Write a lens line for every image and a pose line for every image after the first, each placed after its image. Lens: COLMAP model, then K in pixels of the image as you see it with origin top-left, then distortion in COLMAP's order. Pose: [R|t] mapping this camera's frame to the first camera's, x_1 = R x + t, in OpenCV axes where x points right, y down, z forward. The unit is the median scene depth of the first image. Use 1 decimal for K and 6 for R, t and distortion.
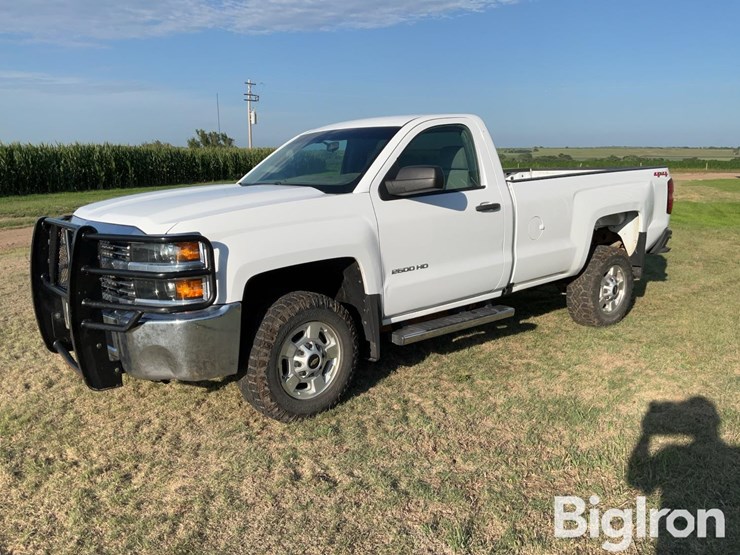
lens RADIAL K [[614.0, 0, 370.0], [0, 614.0, 277.5], [0, 0, 1]] dist [0.077329, -0.154238]
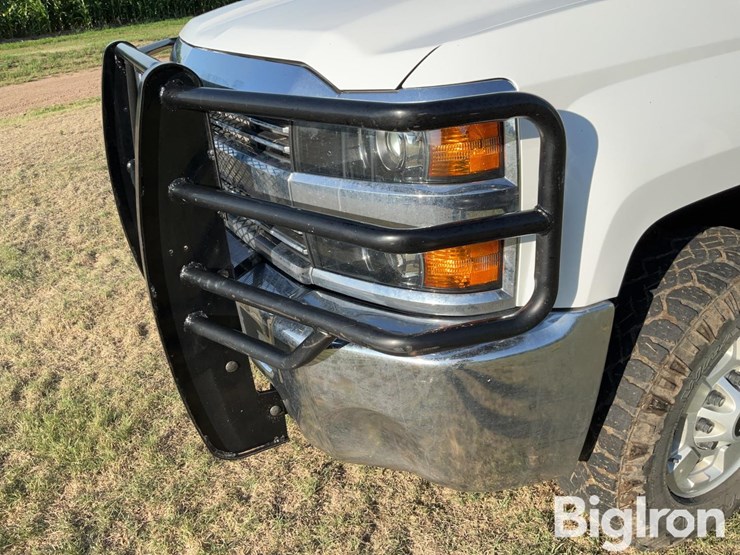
lens RADIAL K [[616.5, 0, 366.4], [0, 616.5, 275.7], [0, 0, 1]] dist [0.073270, -0.131023]
pose [[0.969136, 0.060431, -0.239005, -0.196787], [0.006252, 0.963153, 0.268881, -0.047179], [0.246447, -0.262076, 0.933049, 0.506005]]
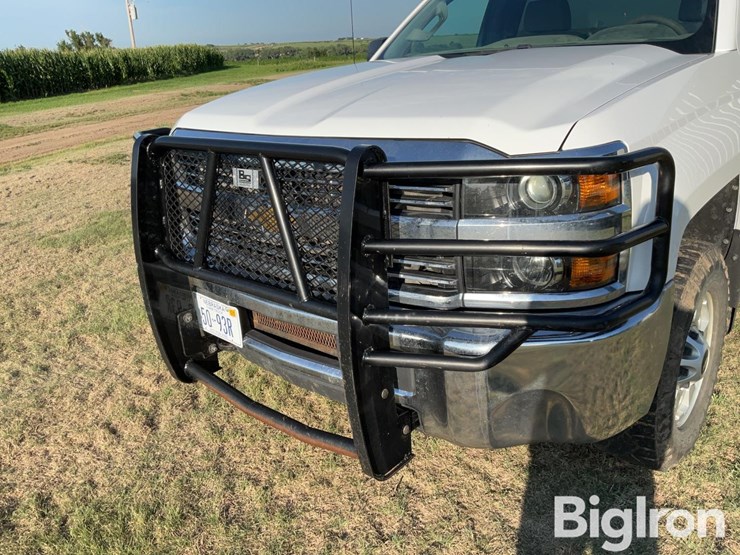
lens RADIAL K [[620.6, 0, 370.0], [0, 620.6, 277.5], [0, 0, 1]] dist [-0.000815, -0.012278]
pose [[0.984110, -0.101783, 0.145490, -0.397696], [0.077779, 0.983707, 0.162085, -0.046938], [-0.159617, -0.148194, 0.975992, 0.419963]]
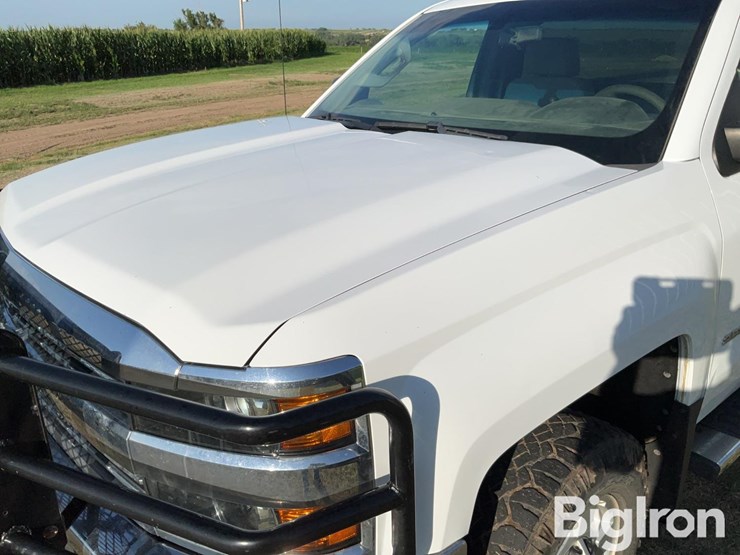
lens RADIAL K [[616.5, 0, 366.4], [0, 616.5, 275.7], [0, 0, 1]] dist [0.073270, -0.131023]
pose [[0.999993, -0.003806, -0.000213, -0.200353], [0.003787, 0.985475, 0.169776, -0.121086], [-0.000436, -0.169776, 0.985483, 0.524969]]
